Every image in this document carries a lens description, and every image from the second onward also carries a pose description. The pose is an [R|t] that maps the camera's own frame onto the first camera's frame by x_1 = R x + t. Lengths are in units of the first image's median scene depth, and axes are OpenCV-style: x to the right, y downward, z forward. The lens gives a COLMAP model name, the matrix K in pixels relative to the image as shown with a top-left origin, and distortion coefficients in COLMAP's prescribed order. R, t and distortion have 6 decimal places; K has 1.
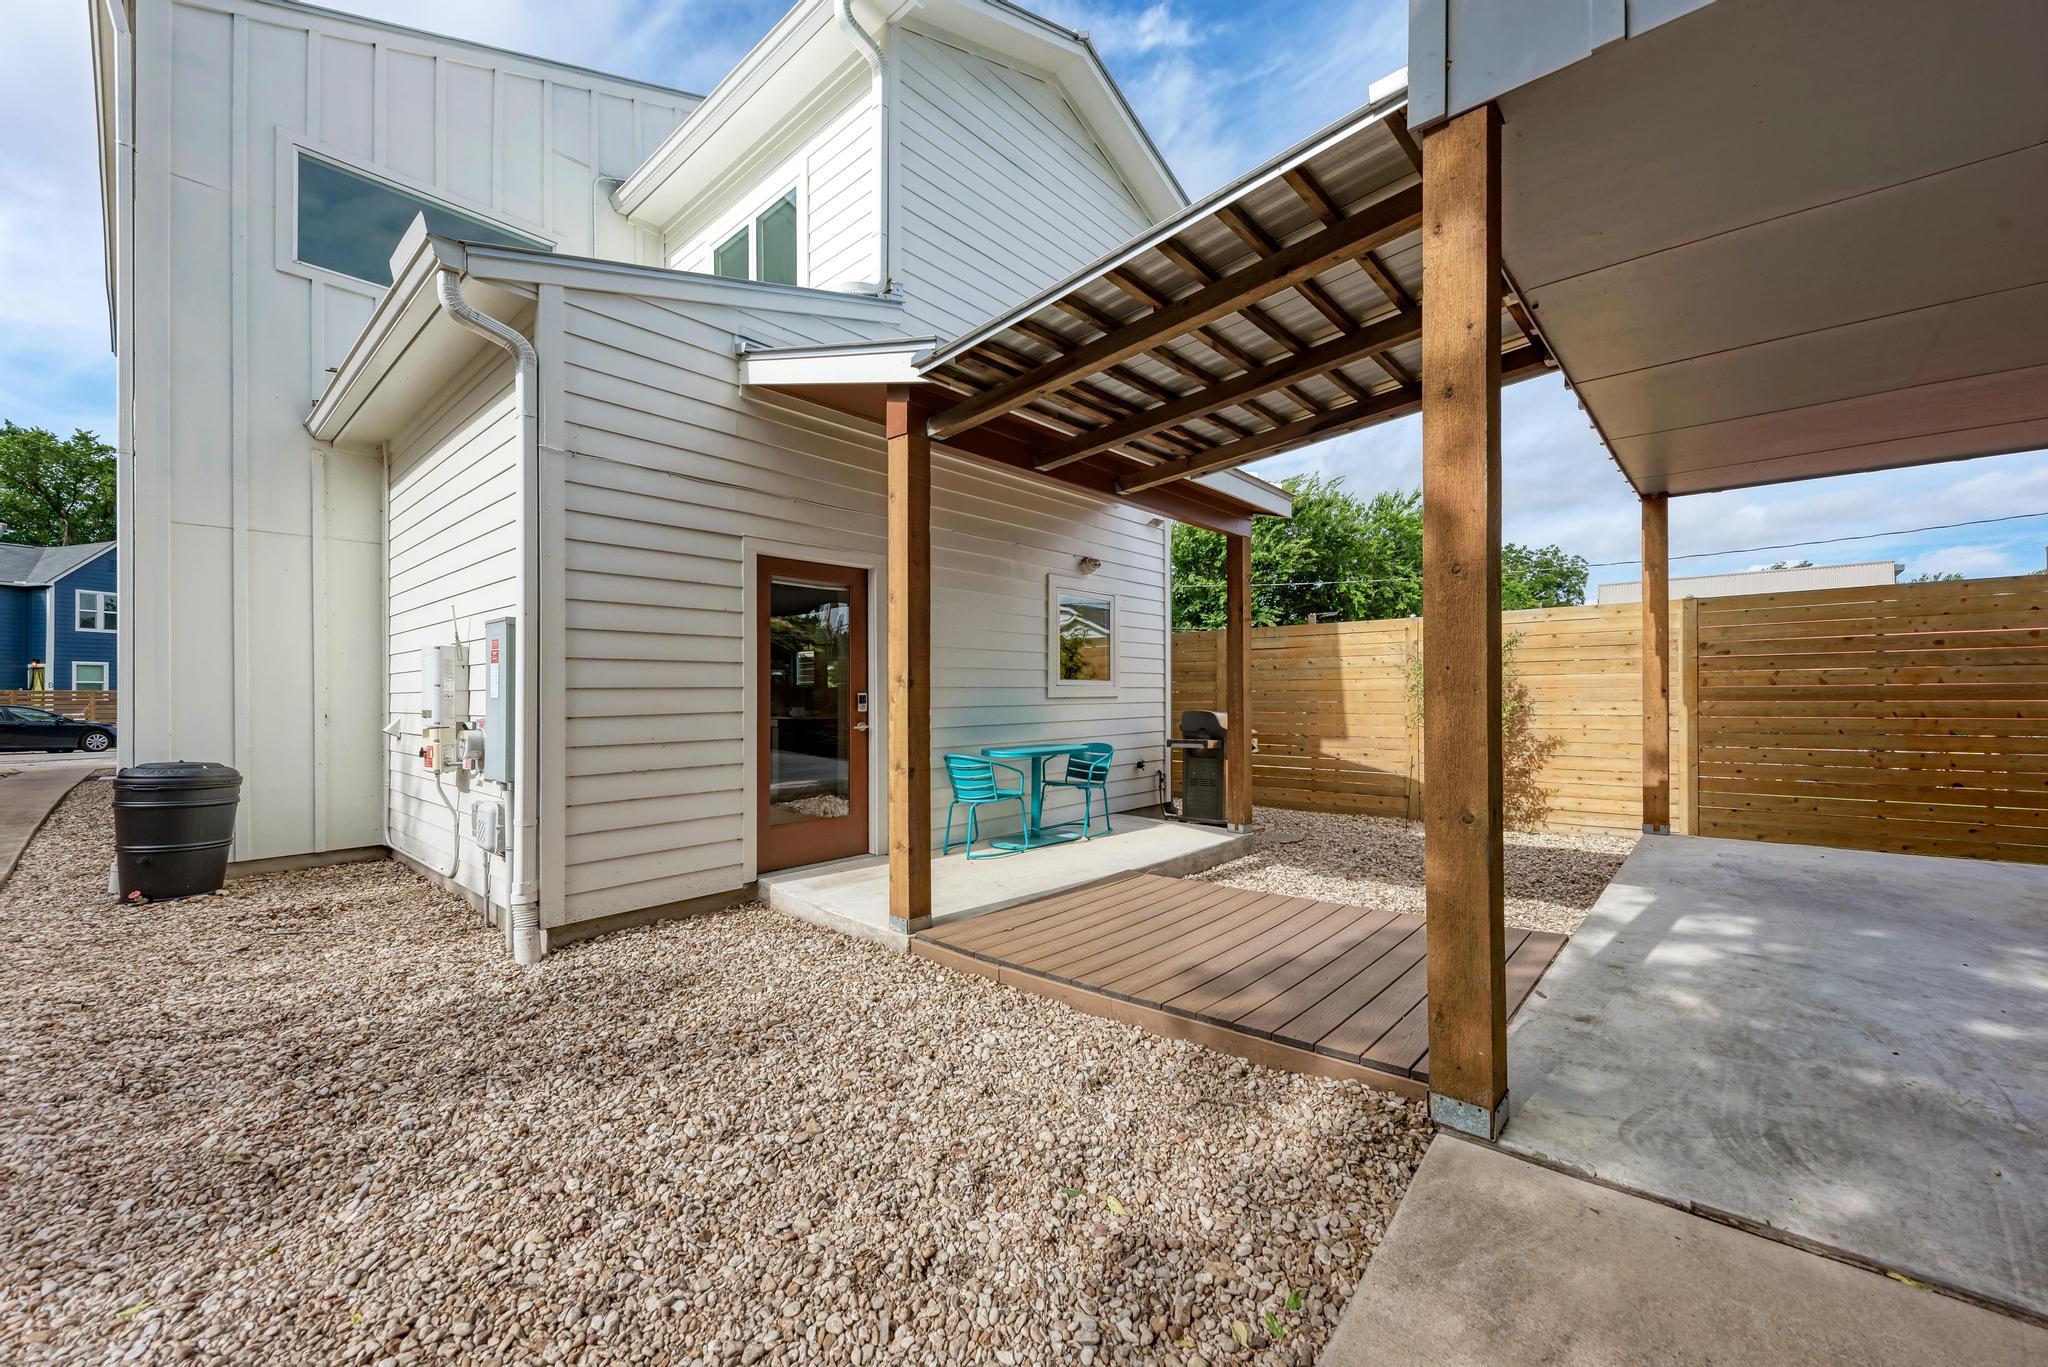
lens RADIAL K [[788.7, 0, 1029.5], [0, 788.7, 686.6], [0, 0, 1]] dist [0.016101, -0.007585]
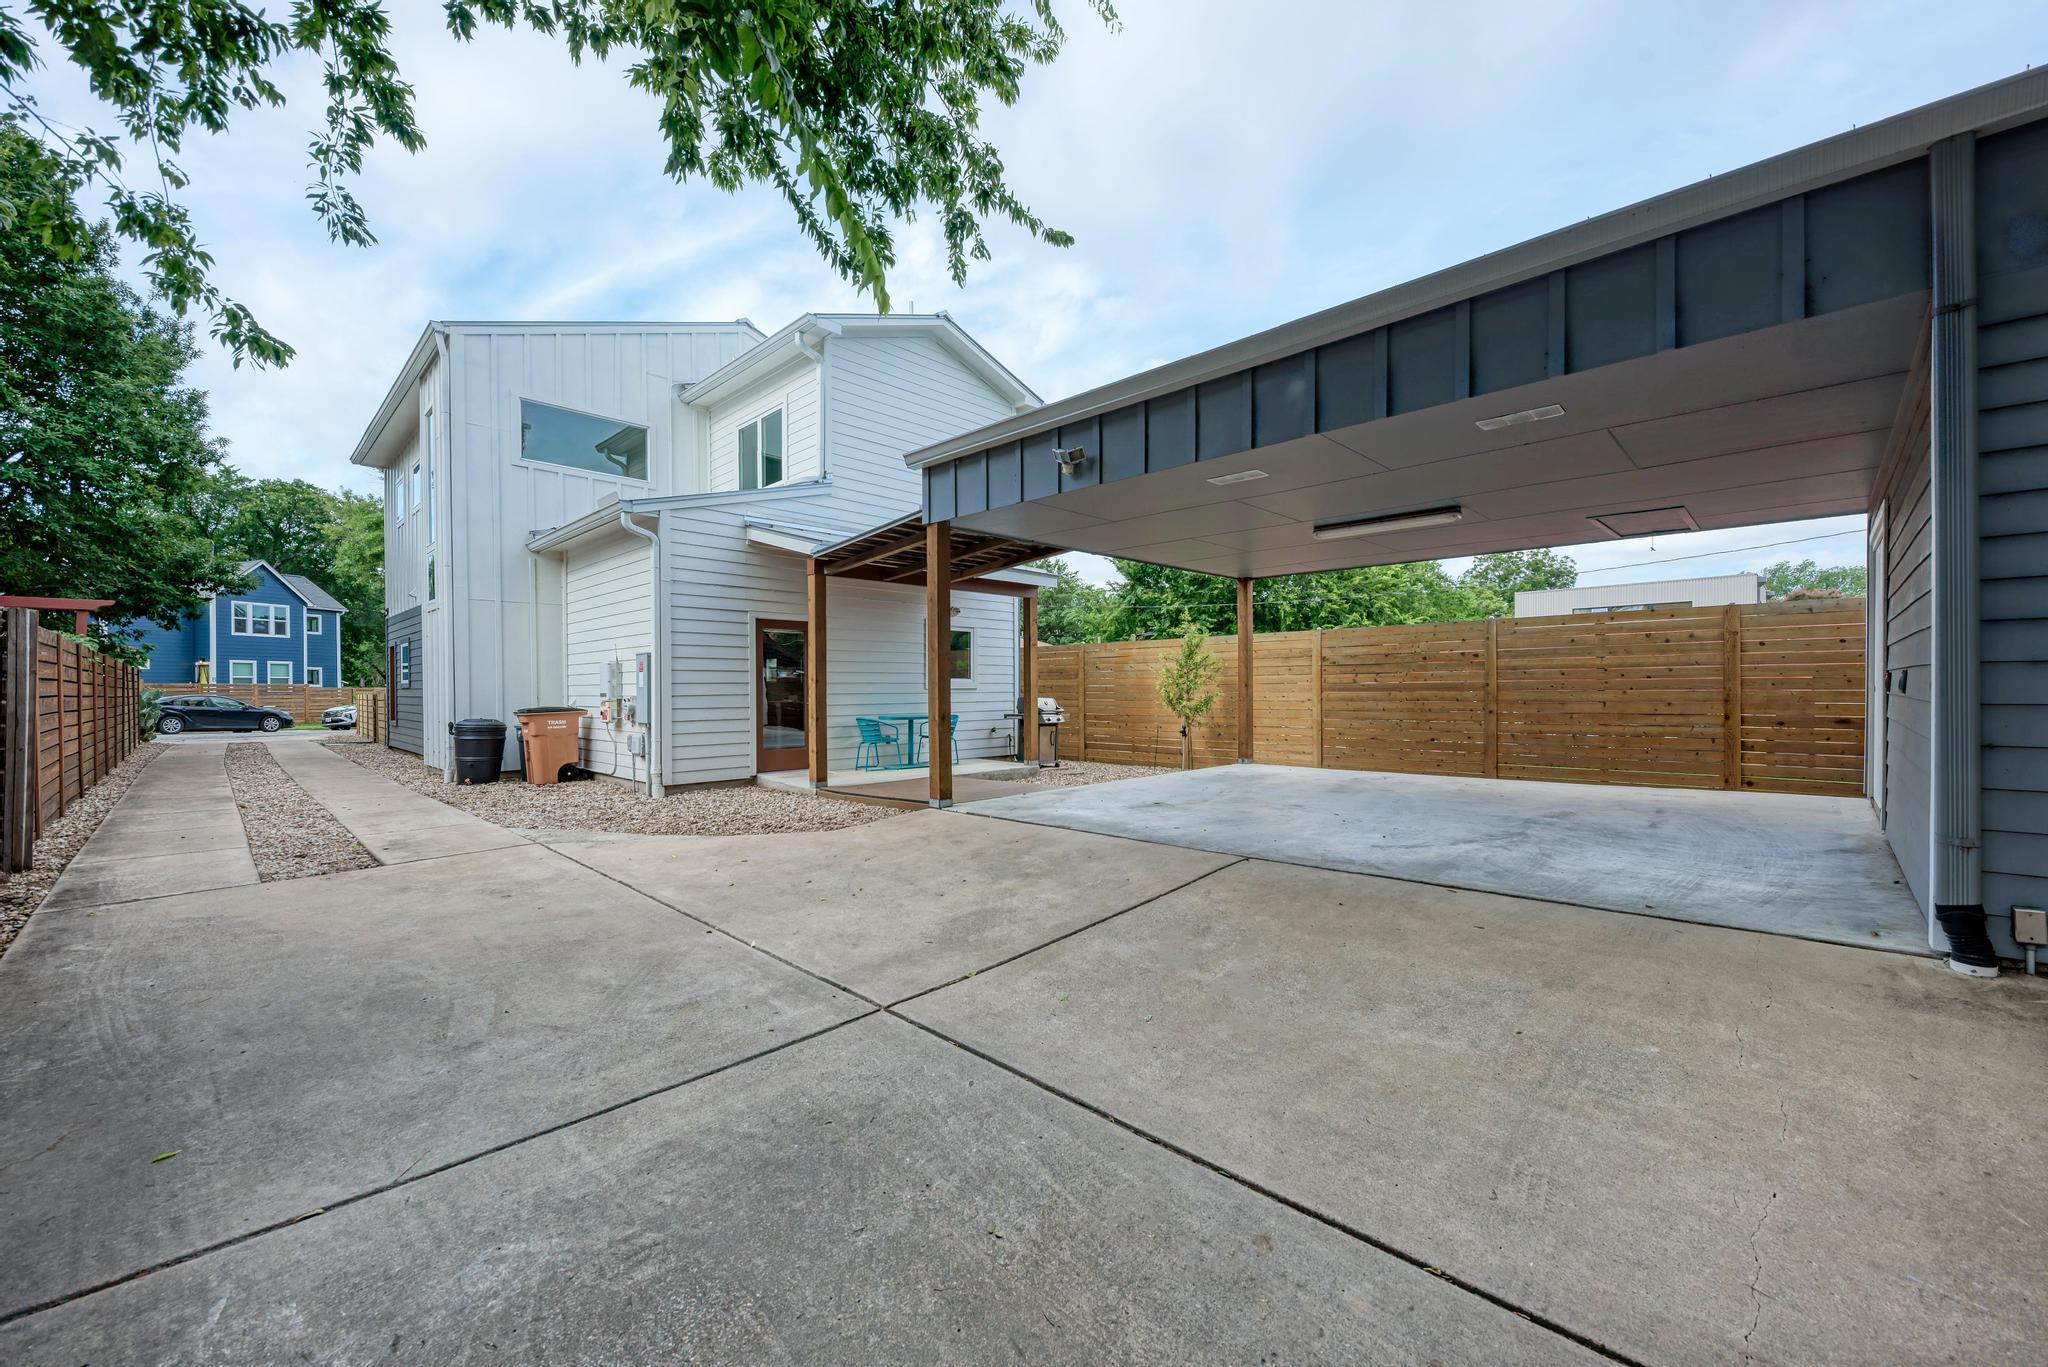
lens RADIAL K [[794.3, 0, 1031.7], [0, 794.3, 695.9], [0, 0, 1]] dist [0.003445, 0.000198]
pose [[0.999077, 0.002741, -0.042874, 0.476992], [-0.002001, 0.999848, 0.017303, -0.001998], [0.042915, -0.017202, 0.998931, -1.073929]]
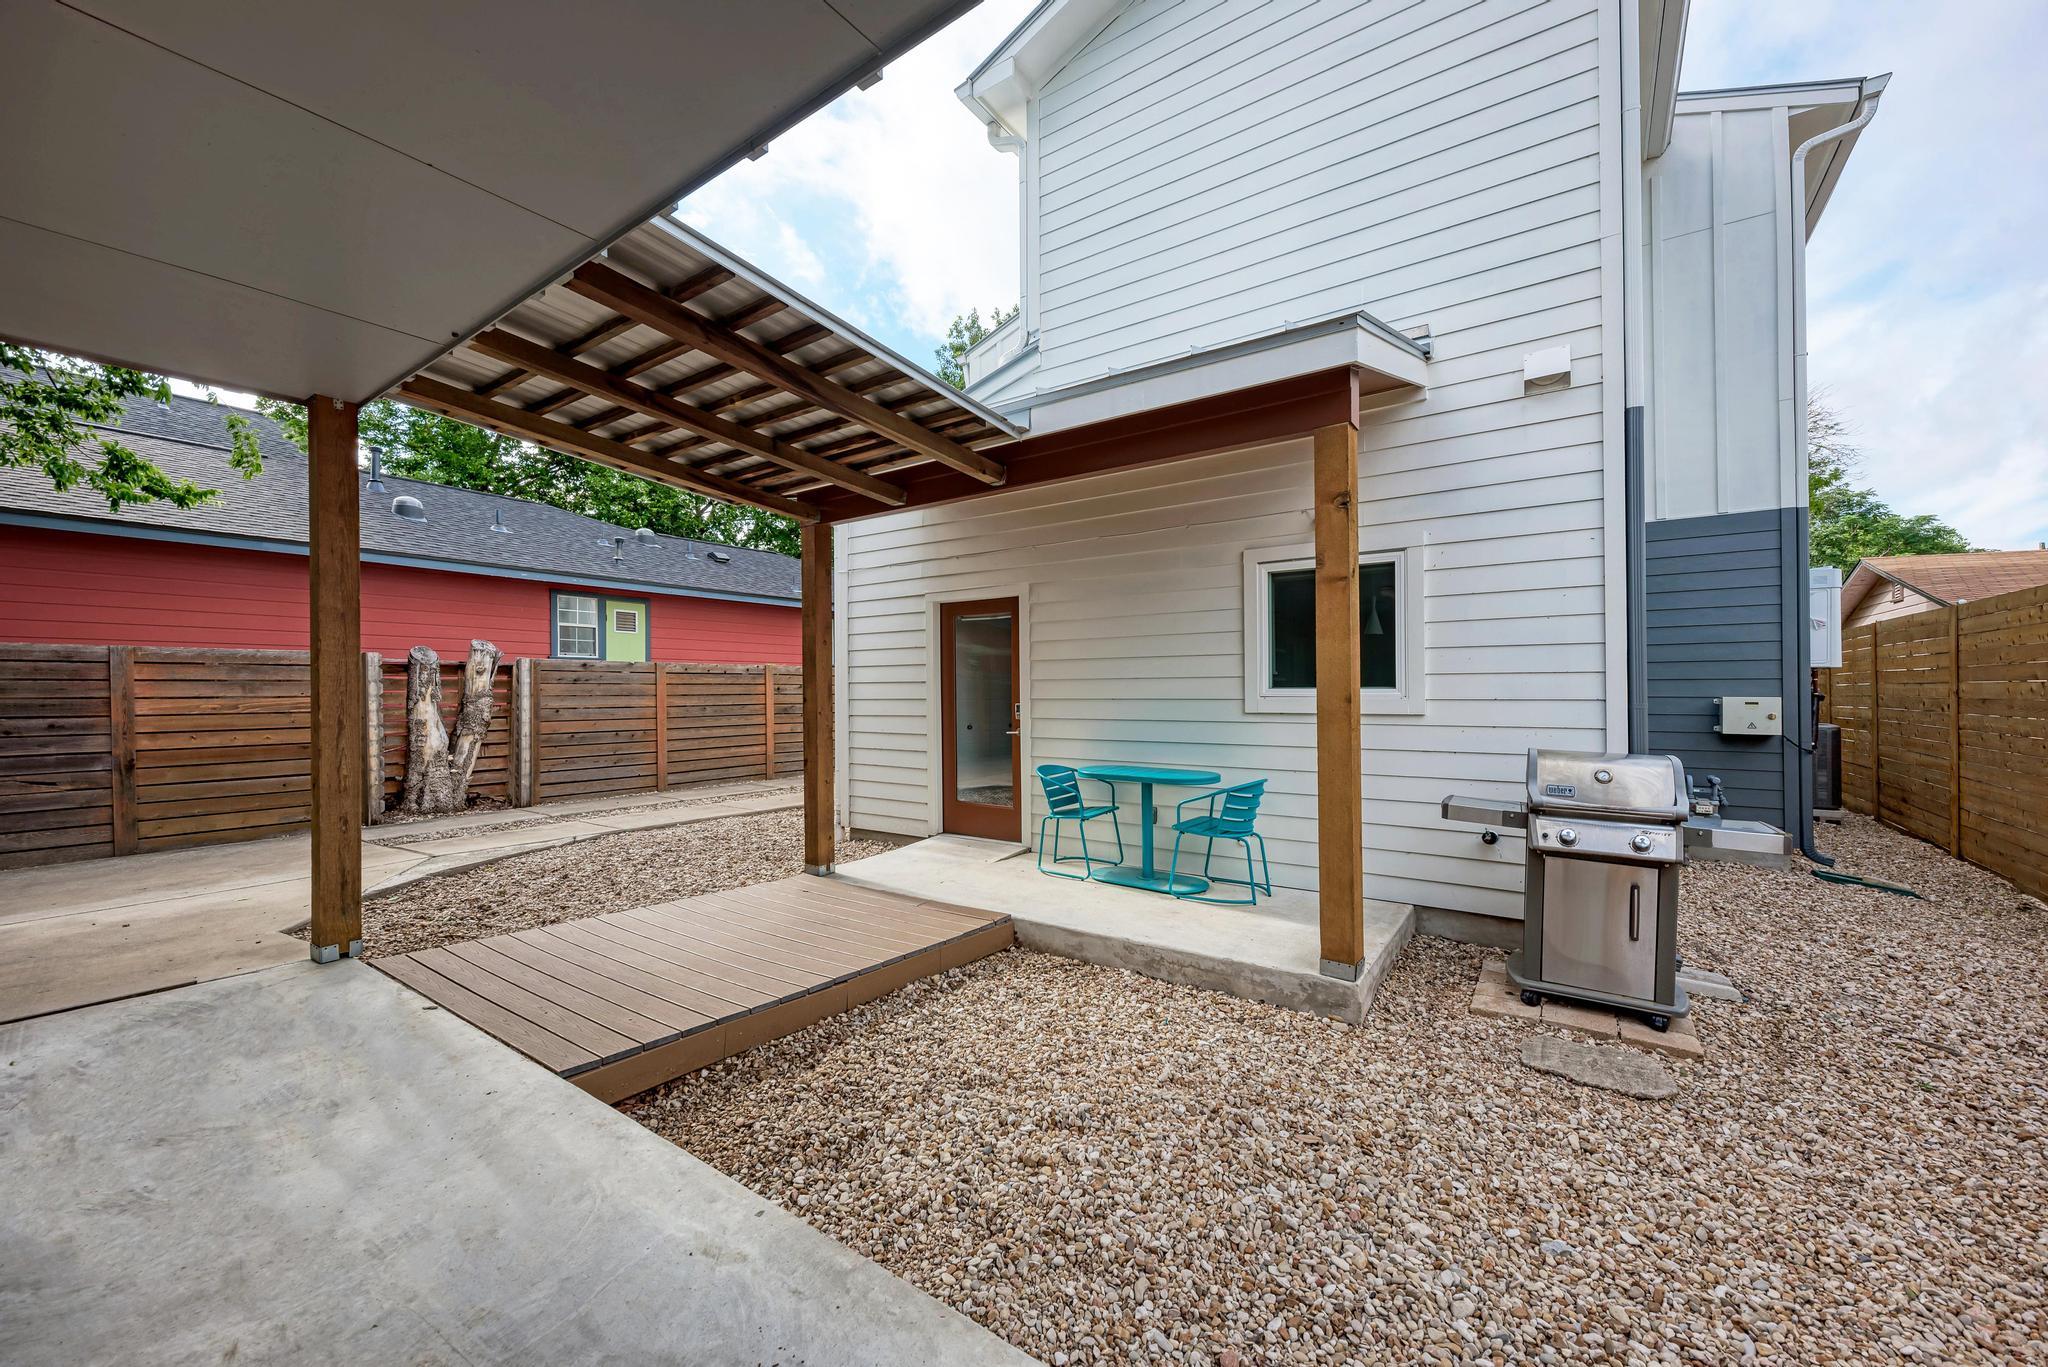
lens RADIAL K [[794.3, 0, 1031.7], [0, 794.3, 695.9], [0, 0, 1]] dist [0.003445, 0.000198]
pose [[0.108824, 0.007944, -0.994029, 1.177337], [0.004495, 0.999954, 0.008483, -0.014477], [0.994051, -0.005391, 0.108784, 1.097041]]
